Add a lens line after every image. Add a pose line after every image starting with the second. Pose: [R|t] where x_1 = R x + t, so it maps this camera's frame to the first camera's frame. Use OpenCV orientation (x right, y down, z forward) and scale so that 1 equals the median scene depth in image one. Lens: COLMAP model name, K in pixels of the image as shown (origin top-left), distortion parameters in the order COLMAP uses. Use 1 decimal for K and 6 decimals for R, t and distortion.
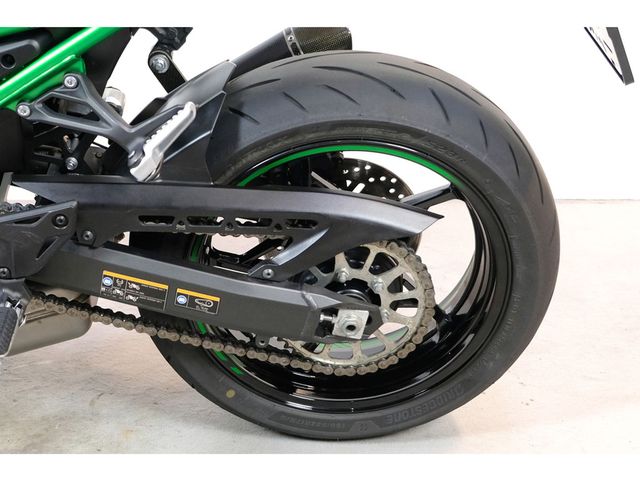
lens RADIAL K [[1127.7, 0, 320.0], [0, 1127.7, 240.0], [0, 0, 1]] dist [-0.011959, 0.024481]
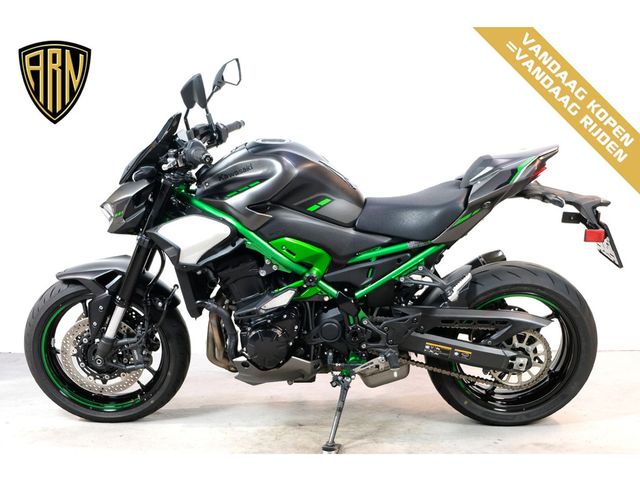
lens RADIAL K [[1127.7, 0, 320.0], [0, 1127.7, 240.0], [0, 0, 1]] dist [-0.011959, 0.024481]
pose [[0.998916, -0.008865, 0.045708, -0.546289], [0.020642, 0.964277, -0.264092, 0.473666], [-0.041734, 0.264749, 0.963414, -1.528786]]
